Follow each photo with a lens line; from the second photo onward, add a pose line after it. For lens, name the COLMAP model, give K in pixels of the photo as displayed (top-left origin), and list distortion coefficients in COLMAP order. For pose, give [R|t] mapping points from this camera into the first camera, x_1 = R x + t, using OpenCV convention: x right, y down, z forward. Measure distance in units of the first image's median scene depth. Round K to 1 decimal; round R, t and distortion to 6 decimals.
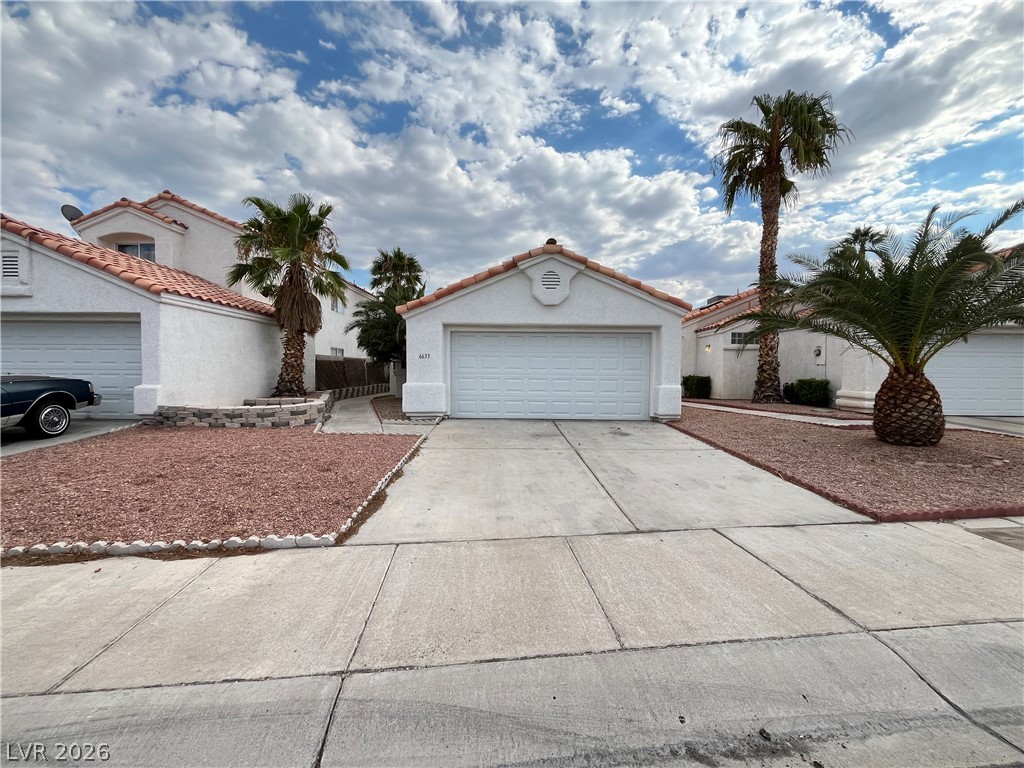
lens RADIAL K [[416.4, 0, 512.0], [0, 416.4, 384.0], [0, 0, 1]] dist [-0.004309, 0.000066]
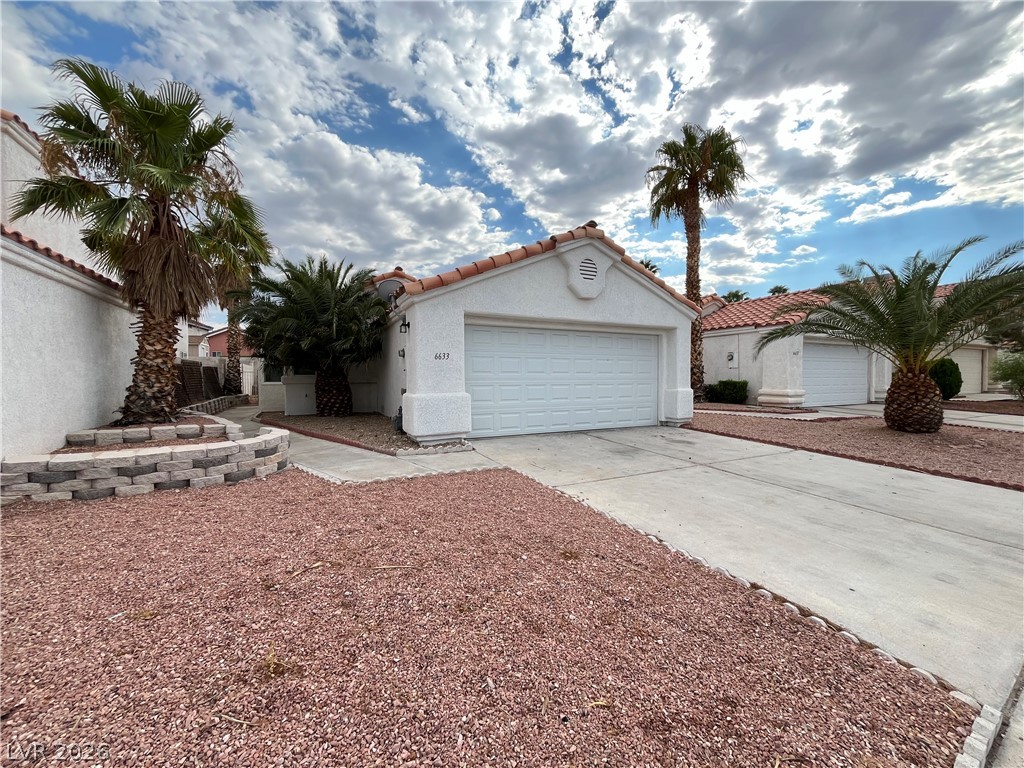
lens RADIAL K [[416.4, 0, 512.0], [0, 416.4, 384.0], [0, 0, 1]] dist [-0.004309, 0.000066]
pose [[0.888622, -0.019693, 0.458217, -0.435945], [0.024843, 0.999678, -0.005214, -0.011954], [-0.457967, 0.016017, 0.888825, 0.305036]]
